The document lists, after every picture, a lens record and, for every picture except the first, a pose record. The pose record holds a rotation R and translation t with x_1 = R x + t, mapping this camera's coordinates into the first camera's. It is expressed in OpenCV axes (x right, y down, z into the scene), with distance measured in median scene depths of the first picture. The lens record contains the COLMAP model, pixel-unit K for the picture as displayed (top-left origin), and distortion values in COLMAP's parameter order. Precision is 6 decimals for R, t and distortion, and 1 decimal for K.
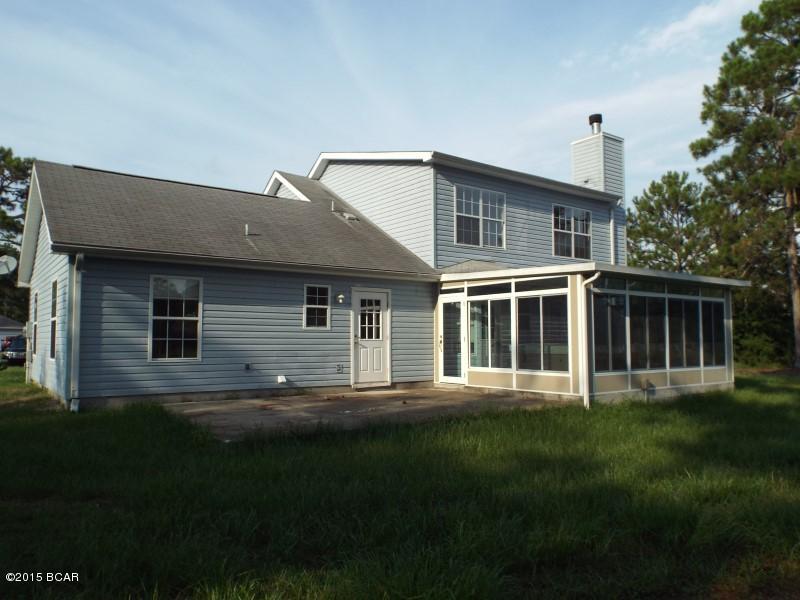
lens RADIAL K [[602.9, 0, 407.2], [0, 602.9, 303.0], [0, 0, 1]] dist [-0.020932, 0.004407]
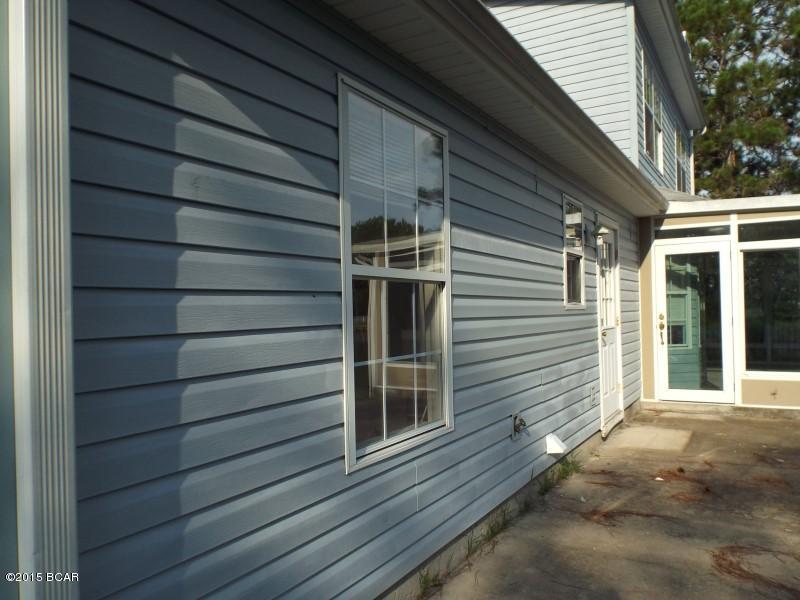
lens RADIAL K [[602.9, 0, 398.2], [0, 602.9, 303.1], [0, 0, 1]] dist [-0.020932, 0.004407]
pose [[0.920296, -0.013571, 0.390987, -0.392200], [-0.004401, 0.998976, 0.045035, 0.021041], [-0.391198, -0.043166, 0.919294, 0.624631]]
